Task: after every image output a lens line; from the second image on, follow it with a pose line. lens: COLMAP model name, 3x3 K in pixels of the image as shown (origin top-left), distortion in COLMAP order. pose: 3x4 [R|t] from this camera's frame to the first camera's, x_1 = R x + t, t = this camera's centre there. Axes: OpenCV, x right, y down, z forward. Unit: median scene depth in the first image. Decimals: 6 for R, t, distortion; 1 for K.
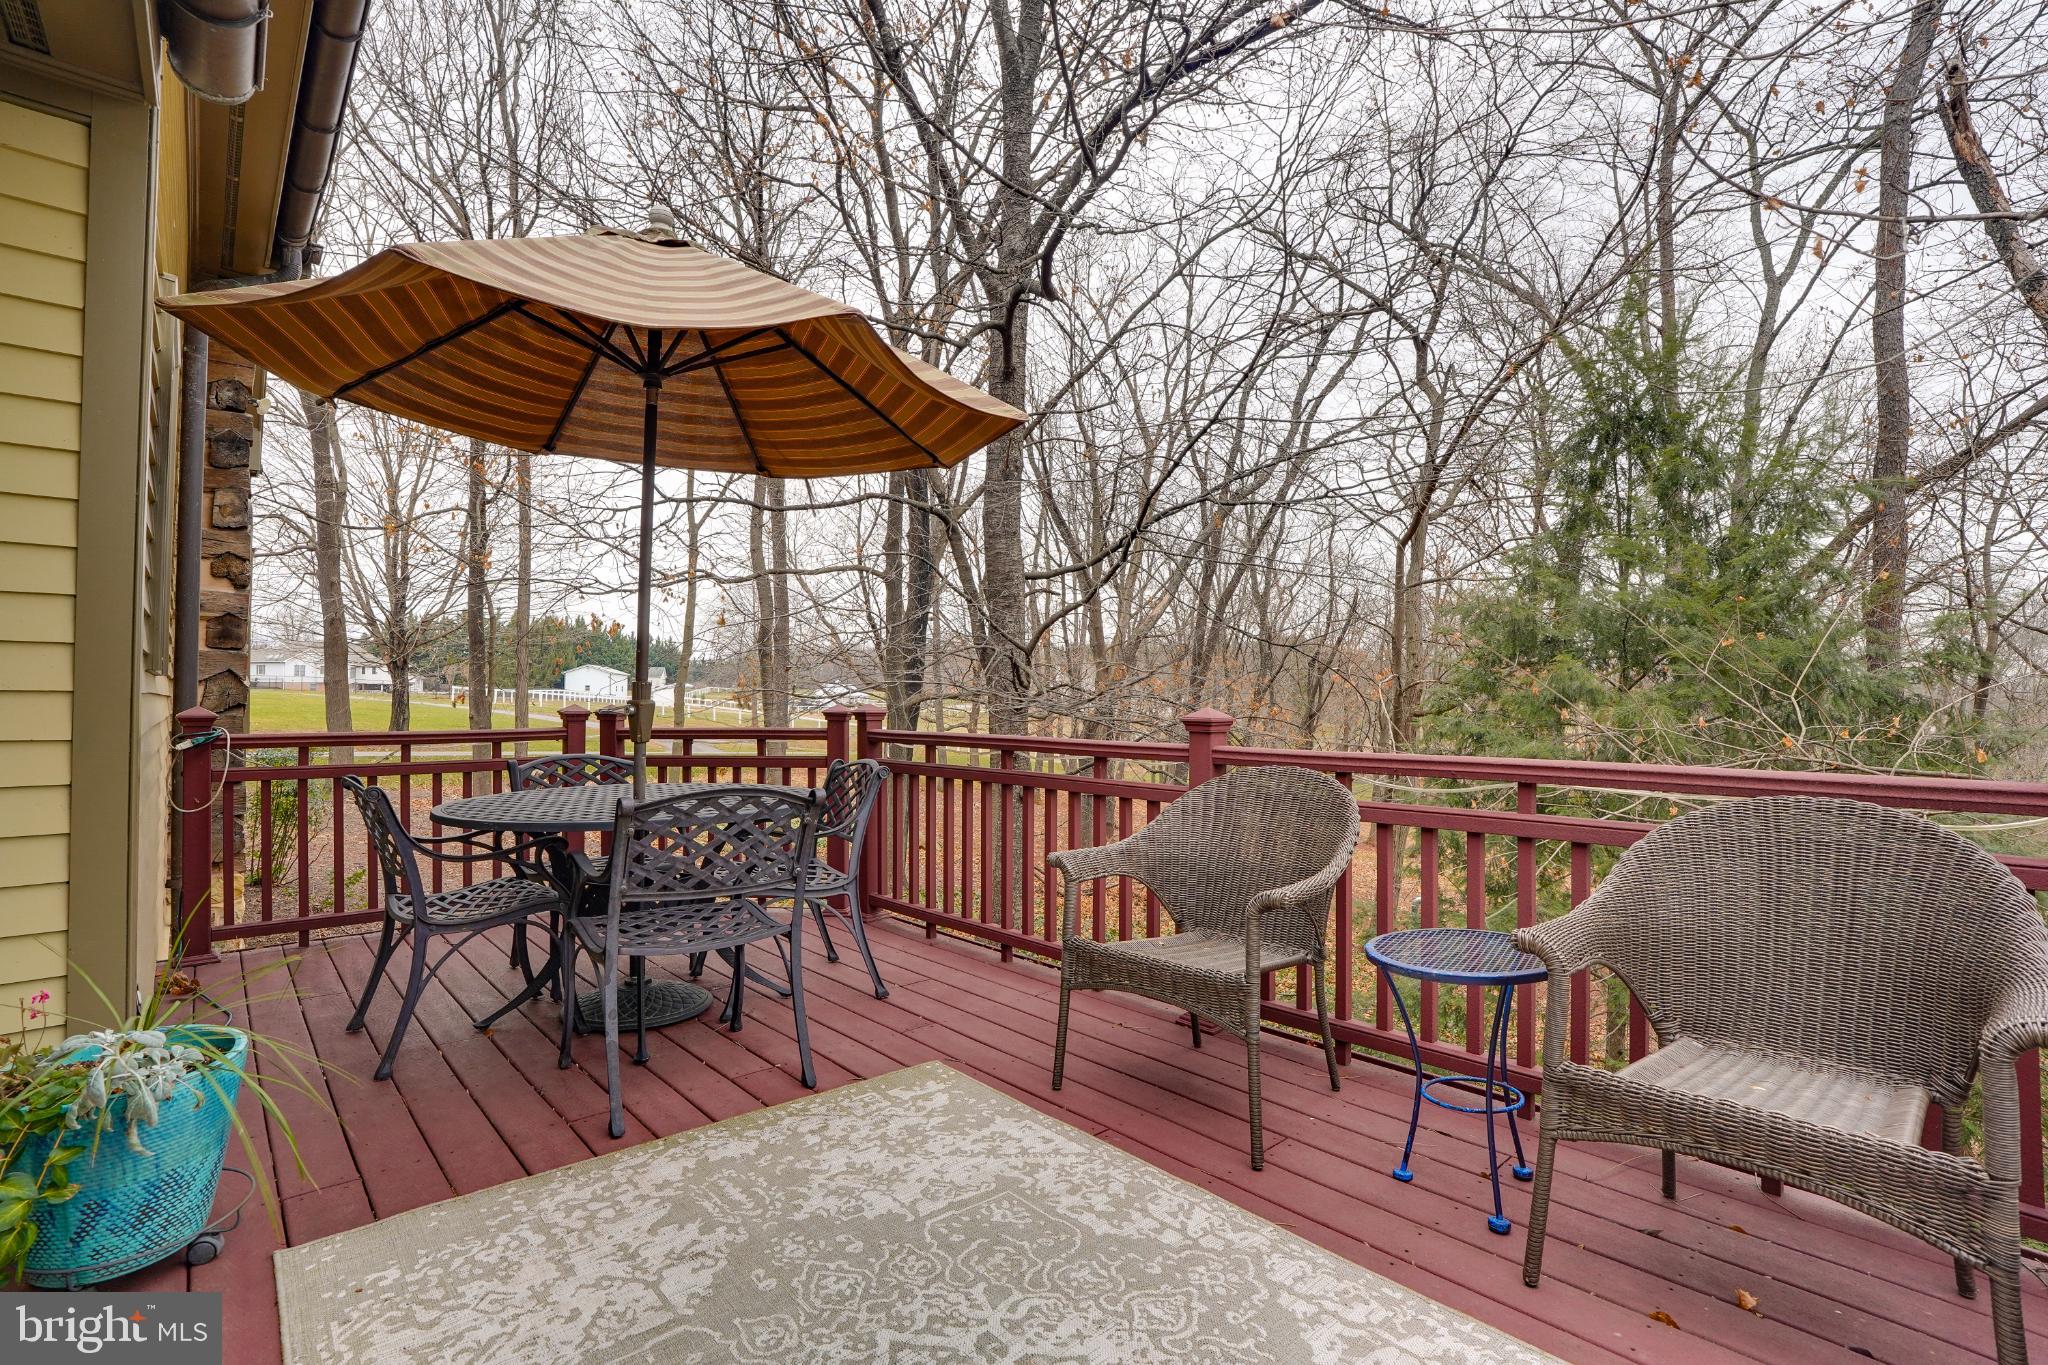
lens RADIAL K [[940.4, 0, 1024.0], [0, 940.4, 682.5], [0, 0, 1]] dist [-0.038592, 0.000310]
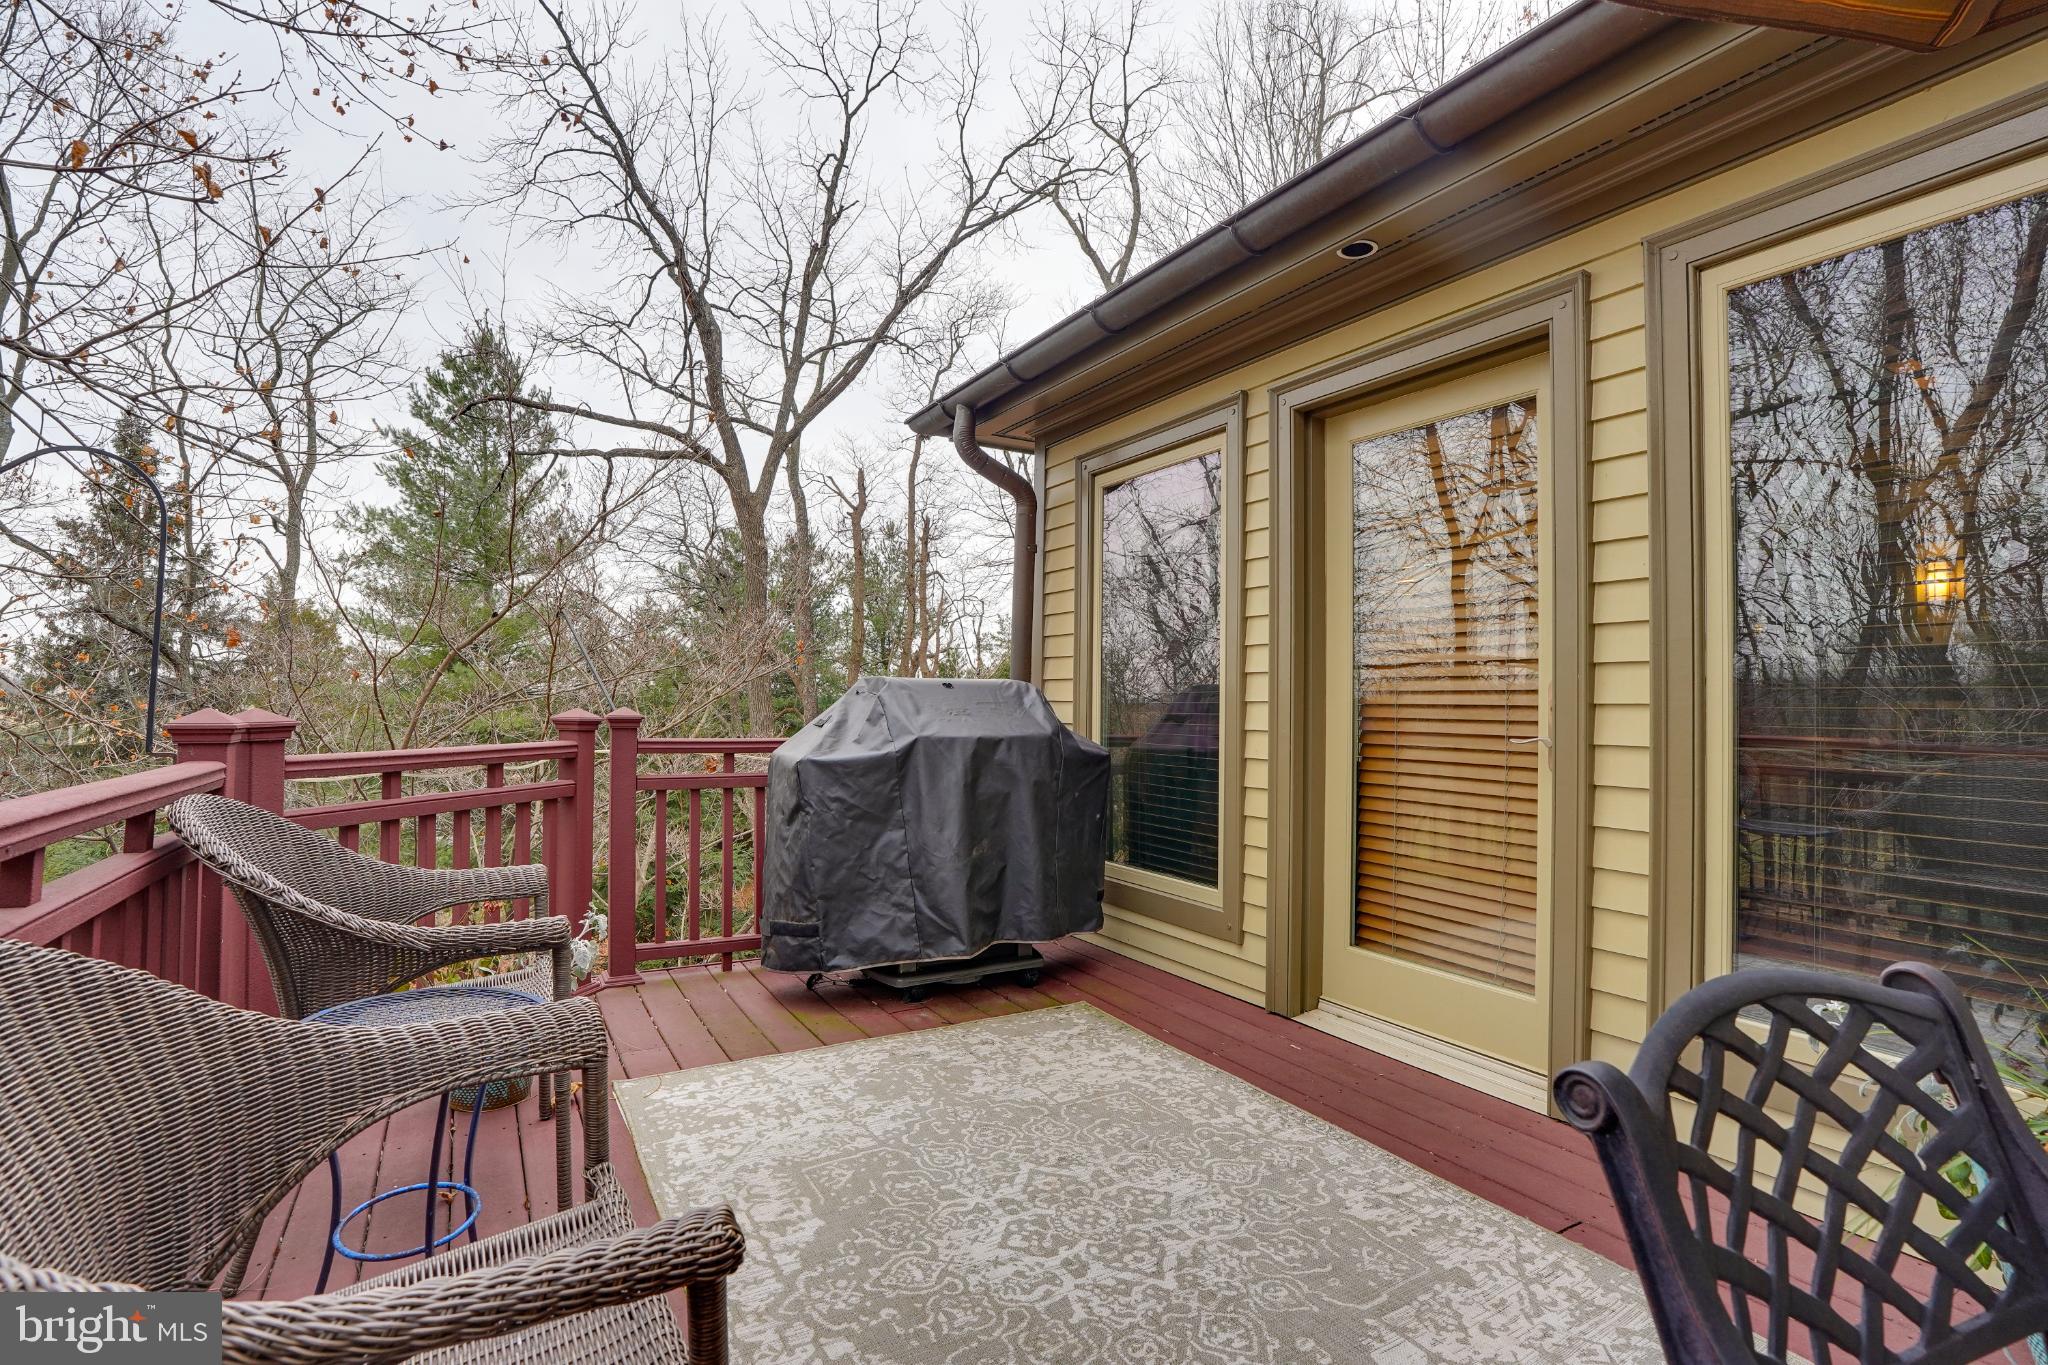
lens RADIAL K [[940.4, 0, 1024.0], [0, 940.4, 682.5], [0, 0, 1]] dist [-0.038592, 0.000310]
pose [[-0.978863, -0.007797, 0.204368, -0.200926], [-0.016264, 0.999076, -0.039782, 0.037874], [-0.203869, -0.042265, -0.978085, 2.142529]]
